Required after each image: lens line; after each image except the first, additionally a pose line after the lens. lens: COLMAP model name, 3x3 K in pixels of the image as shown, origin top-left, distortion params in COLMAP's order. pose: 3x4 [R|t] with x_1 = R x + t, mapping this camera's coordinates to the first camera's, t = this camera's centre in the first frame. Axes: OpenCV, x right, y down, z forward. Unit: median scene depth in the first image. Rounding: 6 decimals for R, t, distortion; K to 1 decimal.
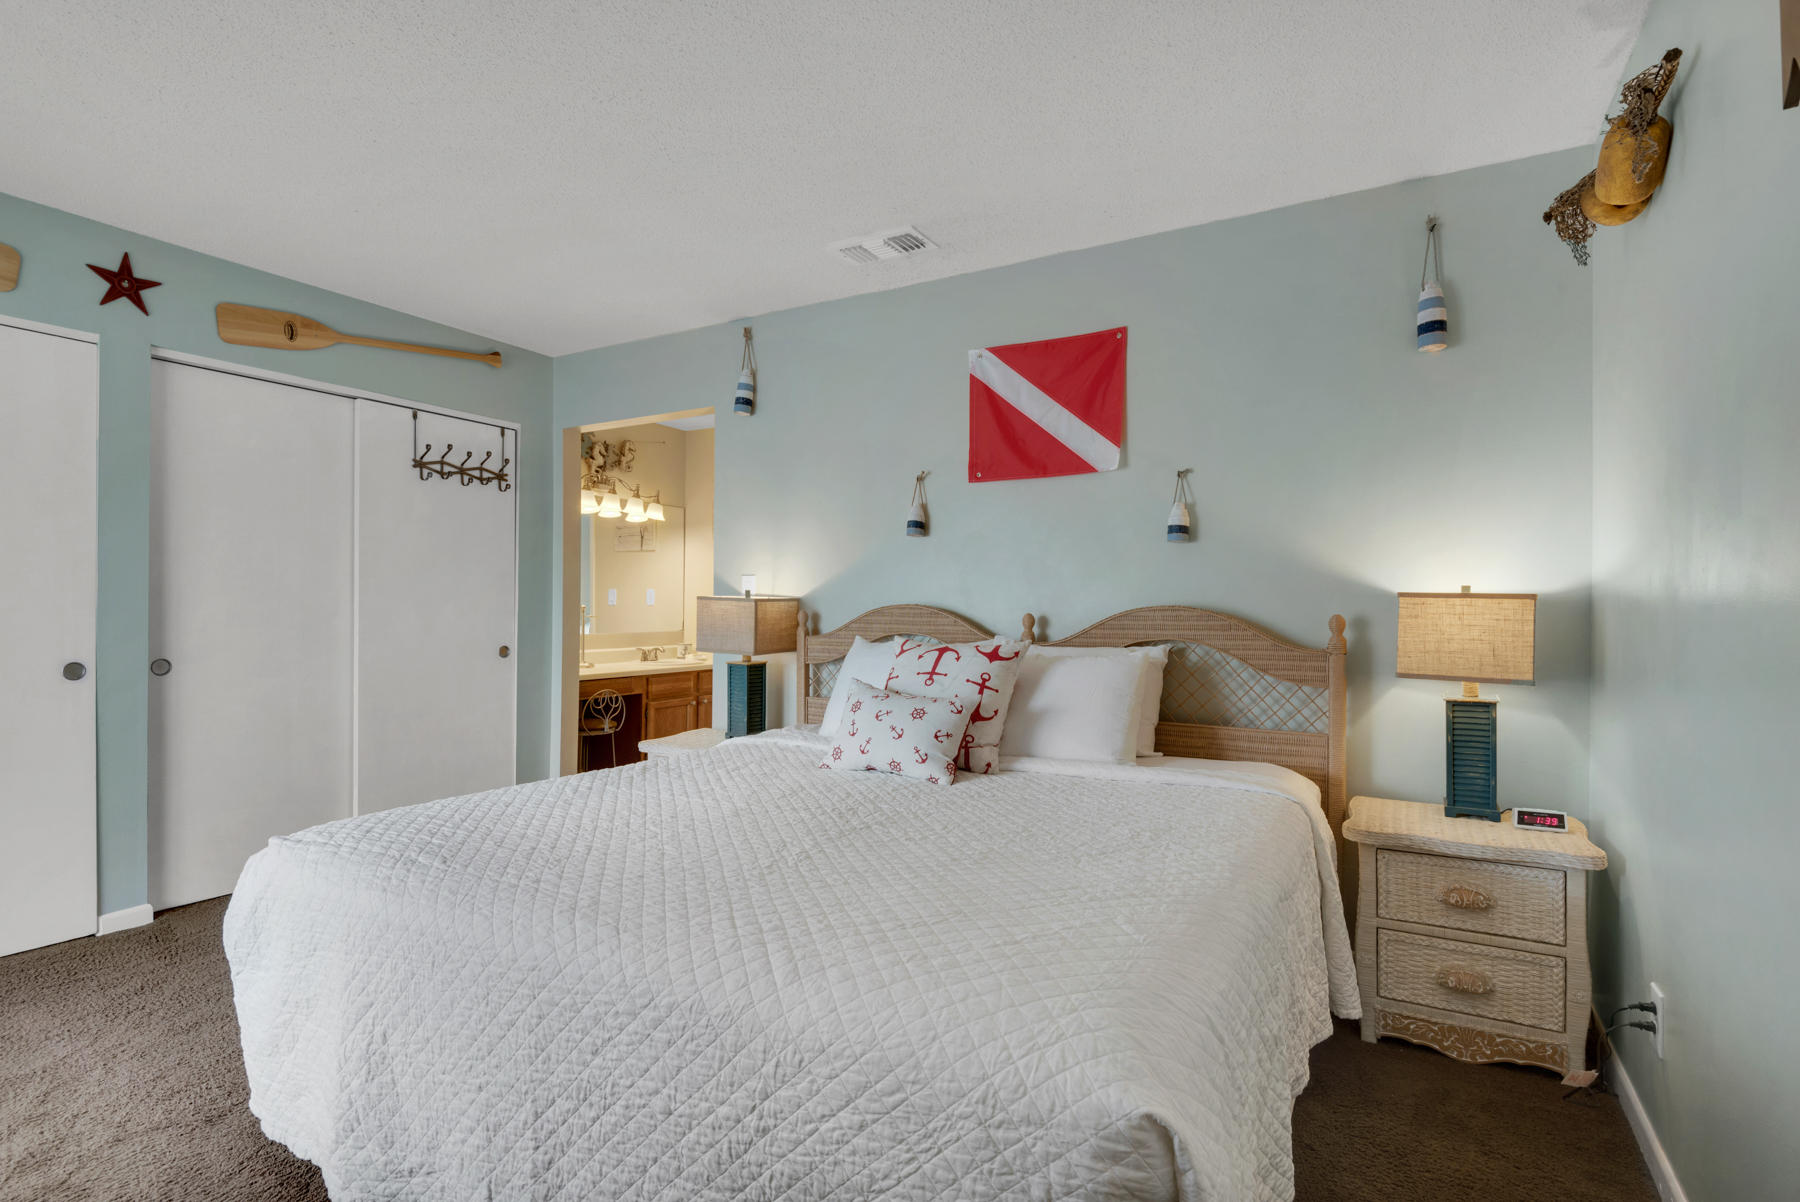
lens RADIAL K [[859.4, 0, 914.4], [0, 859.4, 597.7], [0, 0, 1]] dist [0.001915, 0.000349]
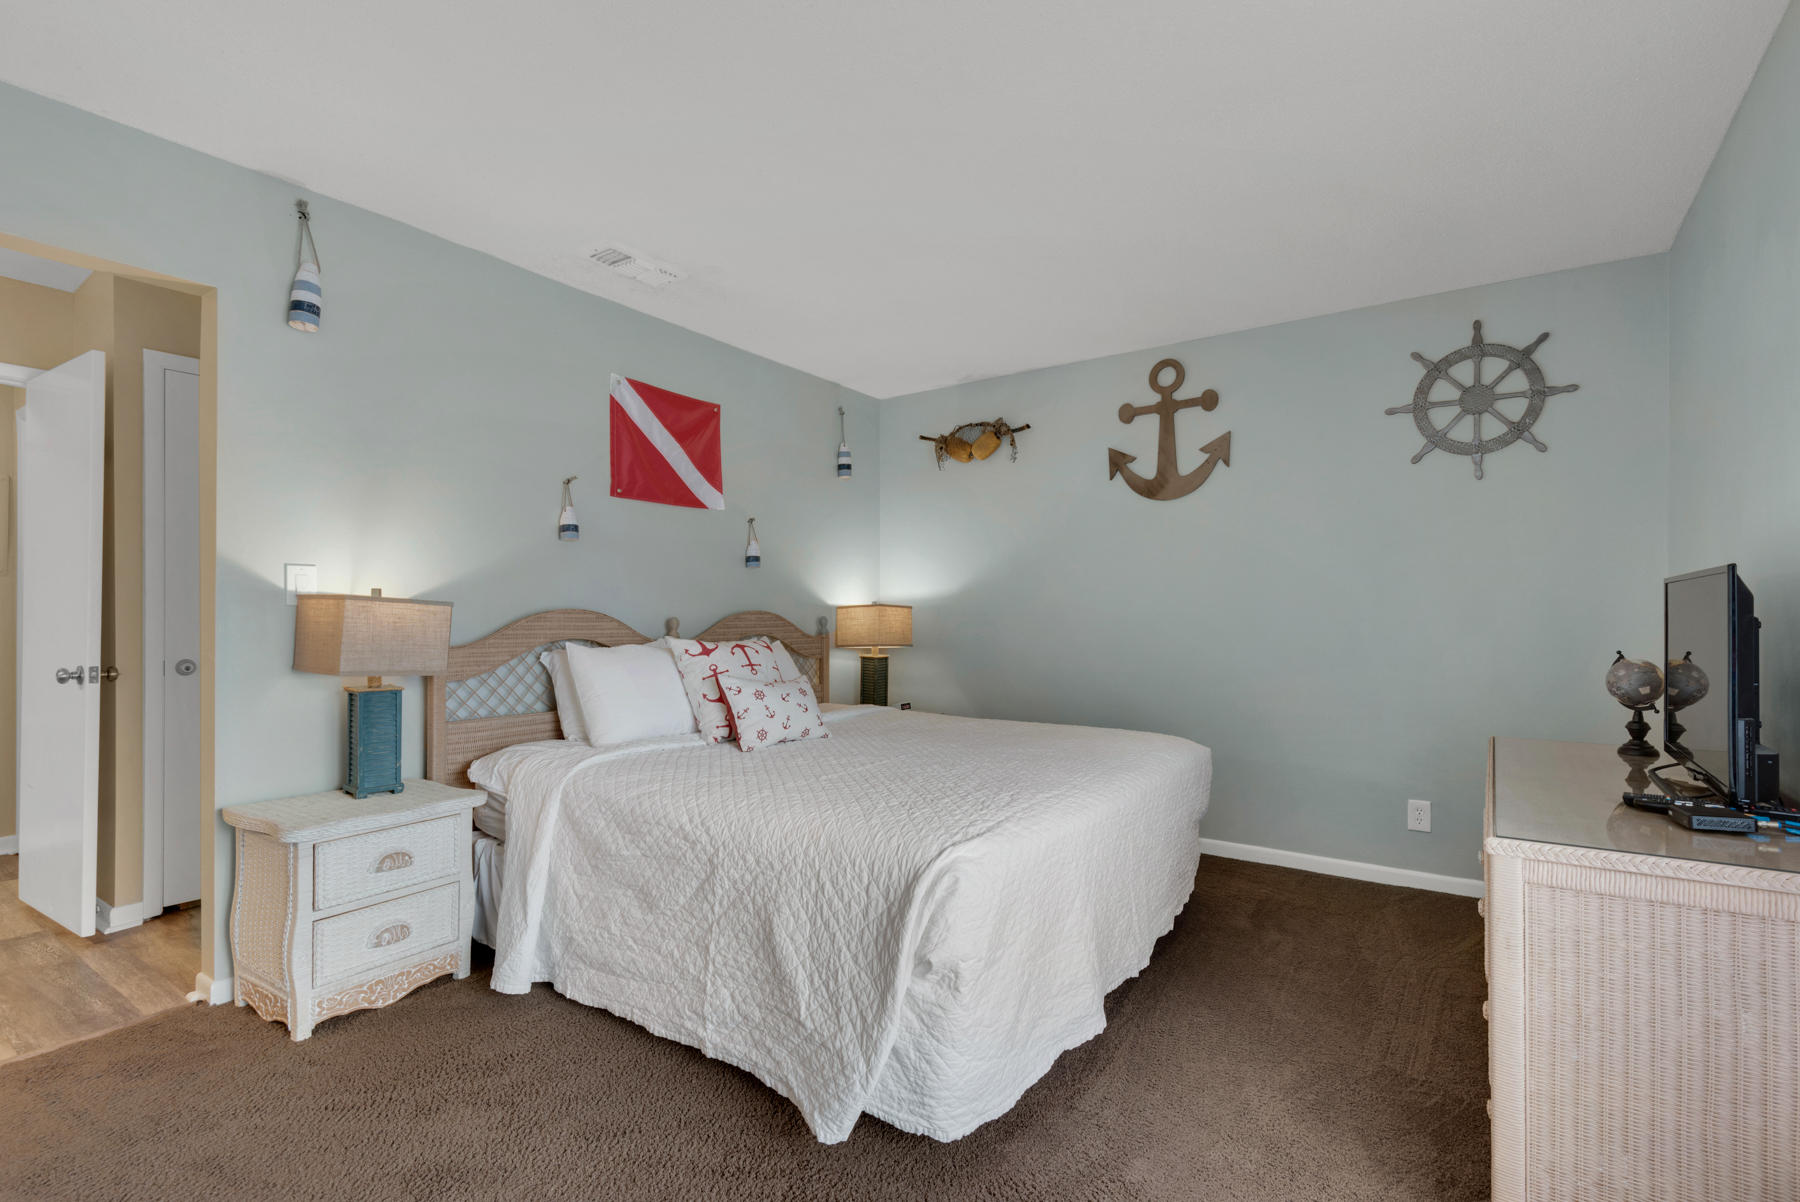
lens RADIAL K [[807.1, 0, 902.6], [0, 807.1, 607.0], [0, 0, 1]] dist [0.038513, -0.023381]
pose [[0.095607, 0.002707, 0.995415, -0.945826], [-0.014791, 0.999890, -0.001299, 0.001162], [-0.995309, -0.014599, 0.095637, 0.554719]]
